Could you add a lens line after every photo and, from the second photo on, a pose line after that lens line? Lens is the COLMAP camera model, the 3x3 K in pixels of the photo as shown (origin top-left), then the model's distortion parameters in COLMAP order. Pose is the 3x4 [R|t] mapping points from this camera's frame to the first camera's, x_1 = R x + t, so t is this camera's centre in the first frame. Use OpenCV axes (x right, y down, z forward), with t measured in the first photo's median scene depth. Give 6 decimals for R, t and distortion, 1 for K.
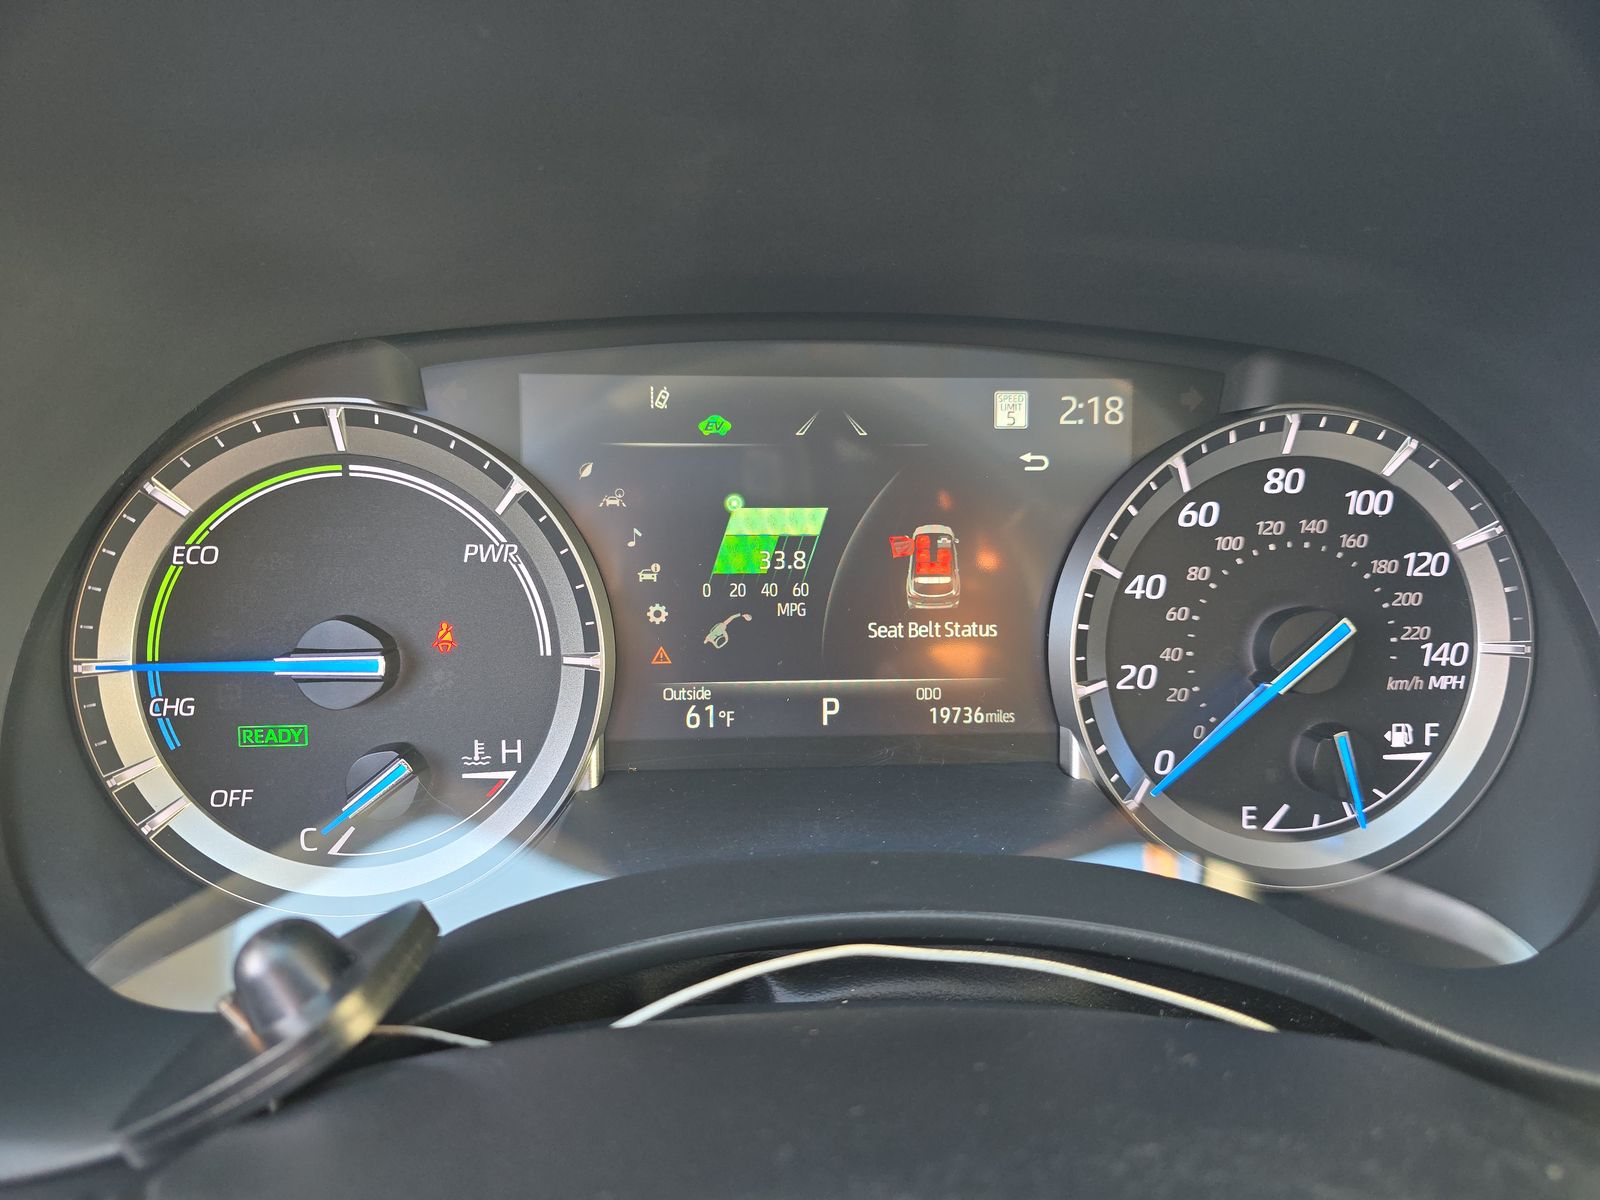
lens RADIAL K [[1134.7, 0, 793.2], [0, 1134.7, 612.8], [0, 0, 1]] dist [0.048678, -0.044570]
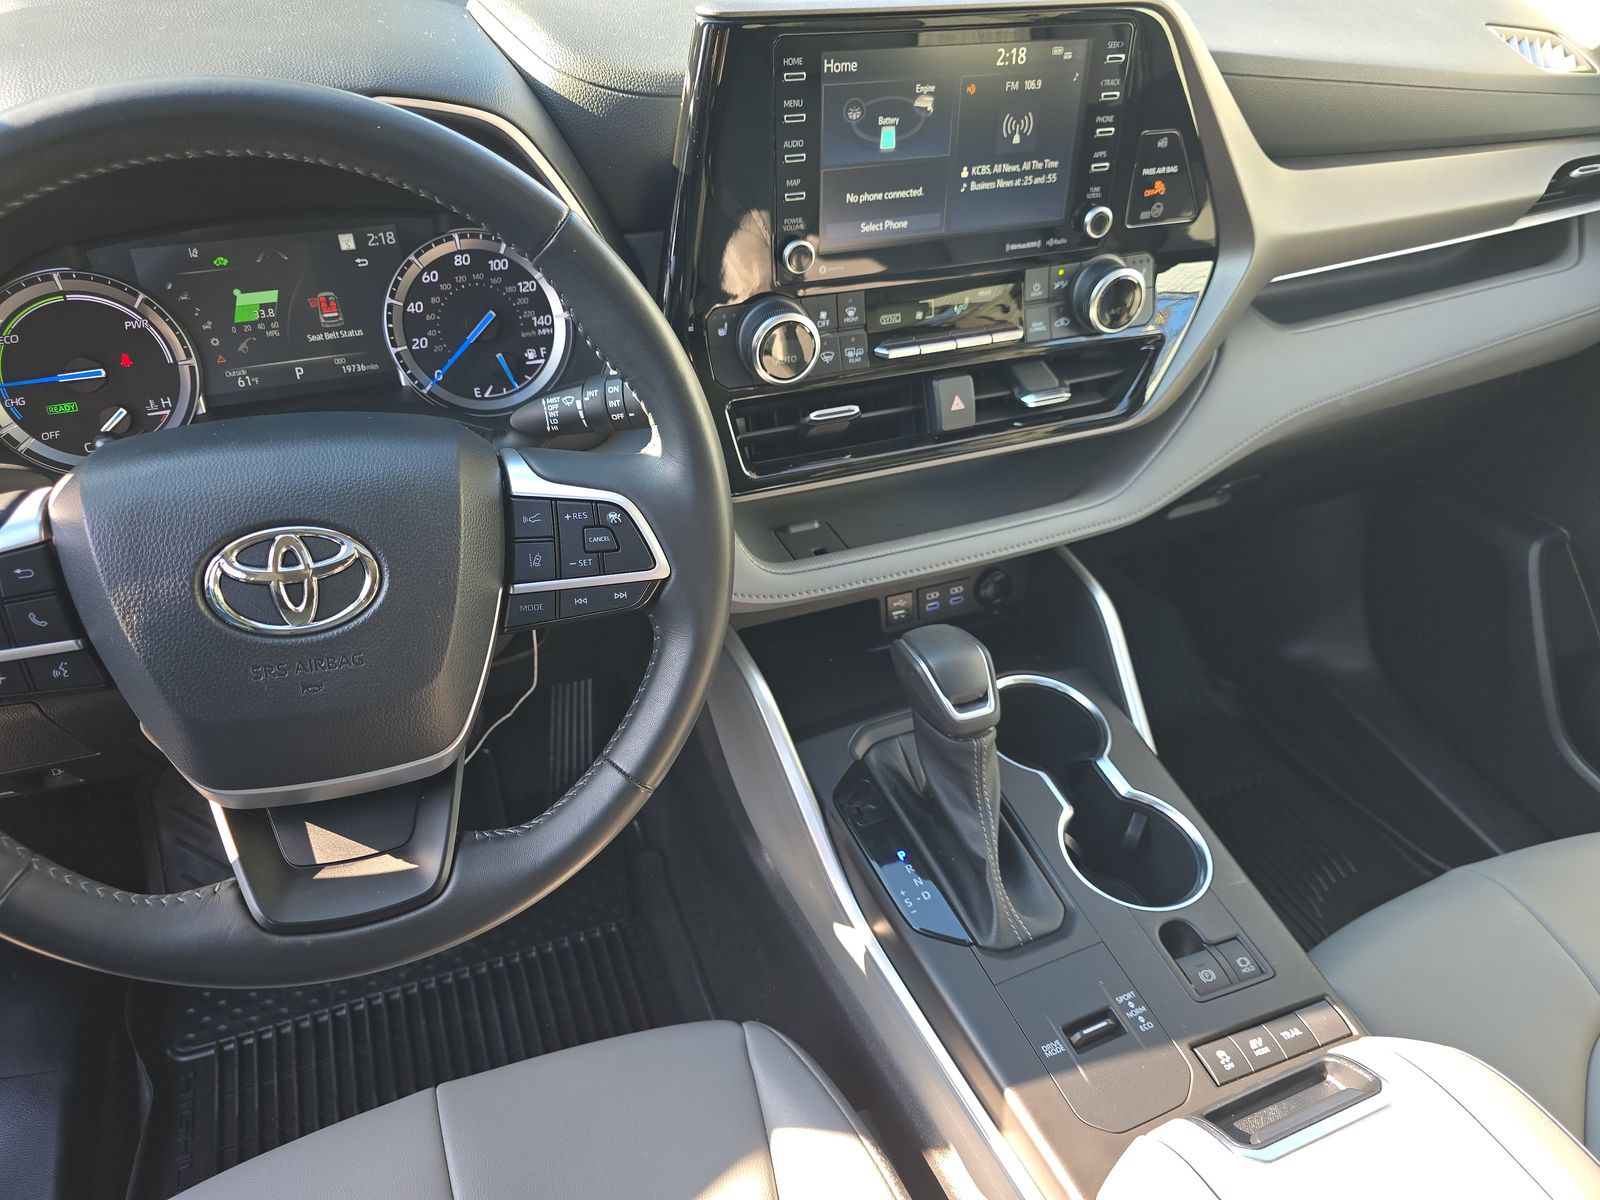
lens RADIAL K [[1134.7, 0, 793.2], [0, 1134.7, 612.8], [0, 0, 1]] dist [0.048678, -0.044570]
pose [[0.946909, -0.192602, 0.257424, 0.320770], [0.135122, 0.964958, 0.224940, 0.180786], [-0.291727, -0.178214, 0.939753, -1.850600]]
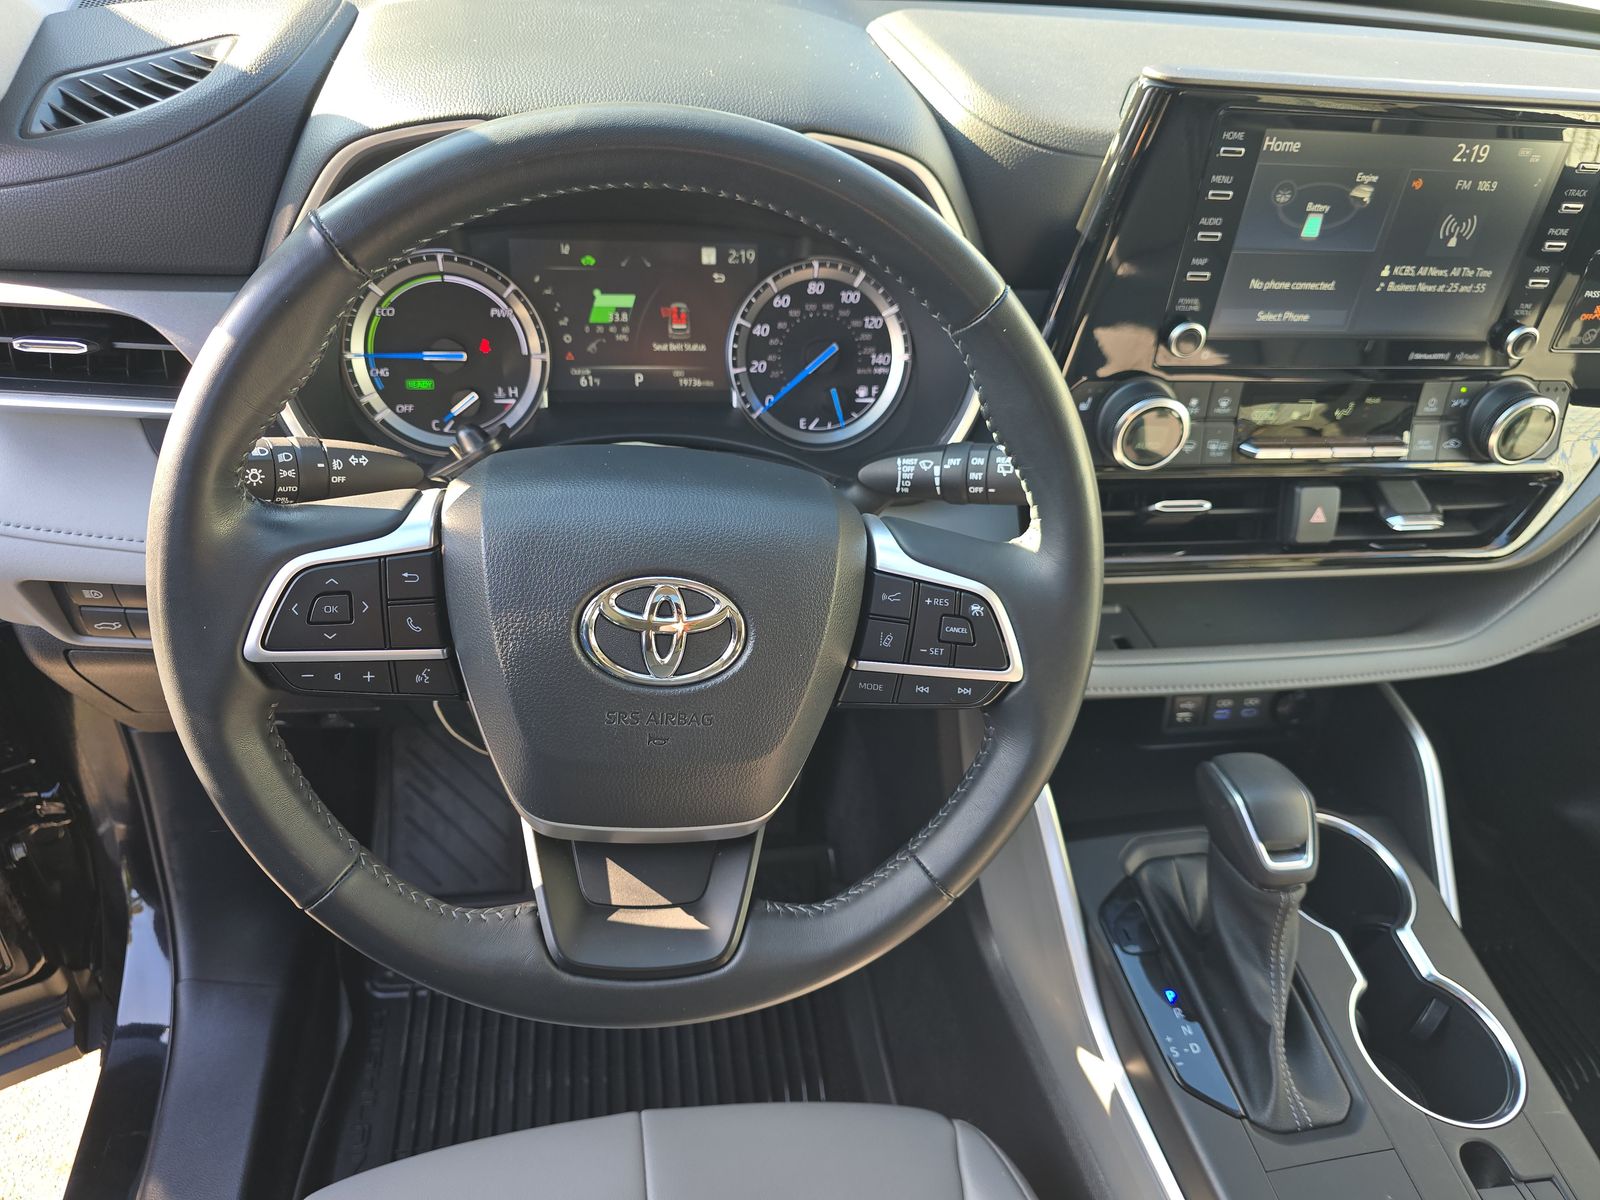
lens RADIAL K [[1146.3, 0, 804.1], [0, 1146.3, 621.8], [0, 0, 1]] dist [0.059565, -0.081787]
pose [[0.993097, -0.017583, 0.115973, 0.093031], [-0.008396, 0.975508, 0.219803, 0.047337], [-0.116997, -0.219260, 0.968626, -1.667551]]
